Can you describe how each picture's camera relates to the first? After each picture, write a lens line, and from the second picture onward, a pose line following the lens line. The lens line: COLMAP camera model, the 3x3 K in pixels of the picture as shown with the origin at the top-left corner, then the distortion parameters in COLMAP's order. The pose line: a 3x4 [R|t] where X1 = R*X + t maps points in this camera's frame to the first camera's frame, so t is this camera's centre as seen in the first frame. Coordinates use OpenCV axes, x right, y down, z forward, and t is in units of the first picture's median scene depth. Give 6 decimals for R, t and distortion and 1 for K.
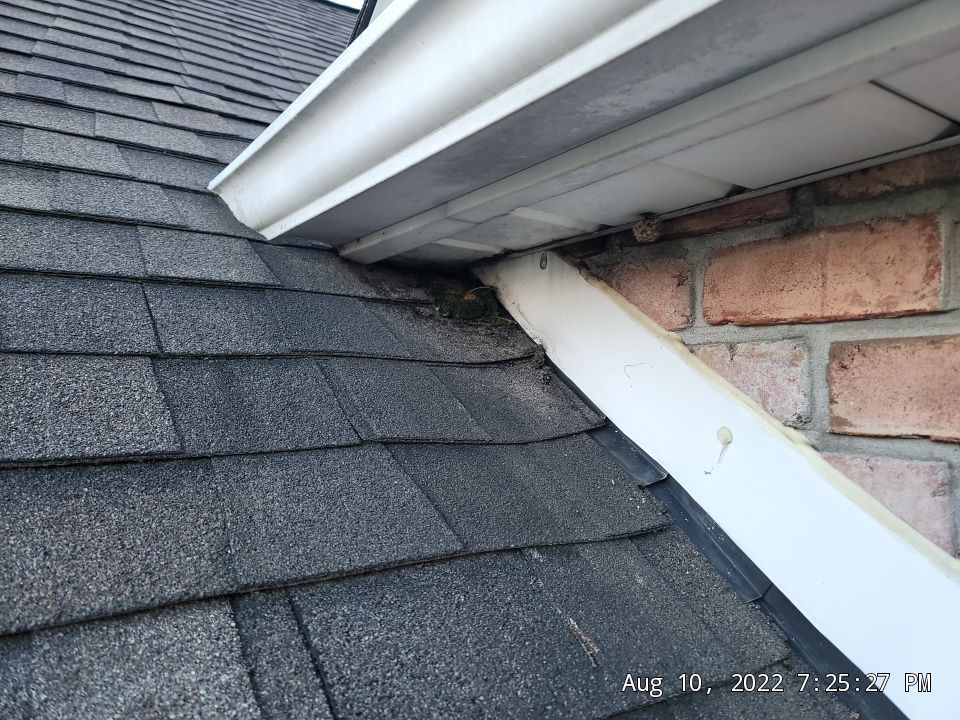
lens RADIAL K [[696.3, 0, 488.7], [0, 696.3, 385.2], [0, 0, 1]] dist [0.071331, -0.090679]
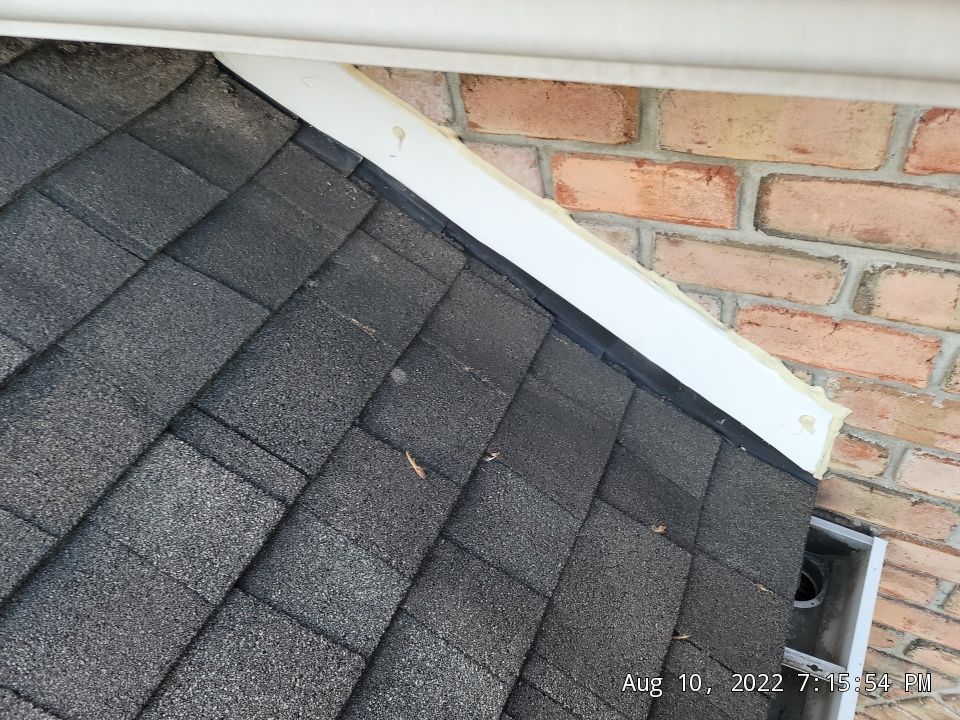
lens RADIAL K [[700.0, 0, 500.6], [0, 700.0, 358.9], [0, 0, 1]] dist [0.088434, -0.070783]
pose [[0.852582, -0.444933, 0.274113, -0.059556], [0.119051, 0.676097, 0.727131, -0.573385], [-0.508852, -0.587306, 0.629398, -0.197713]]
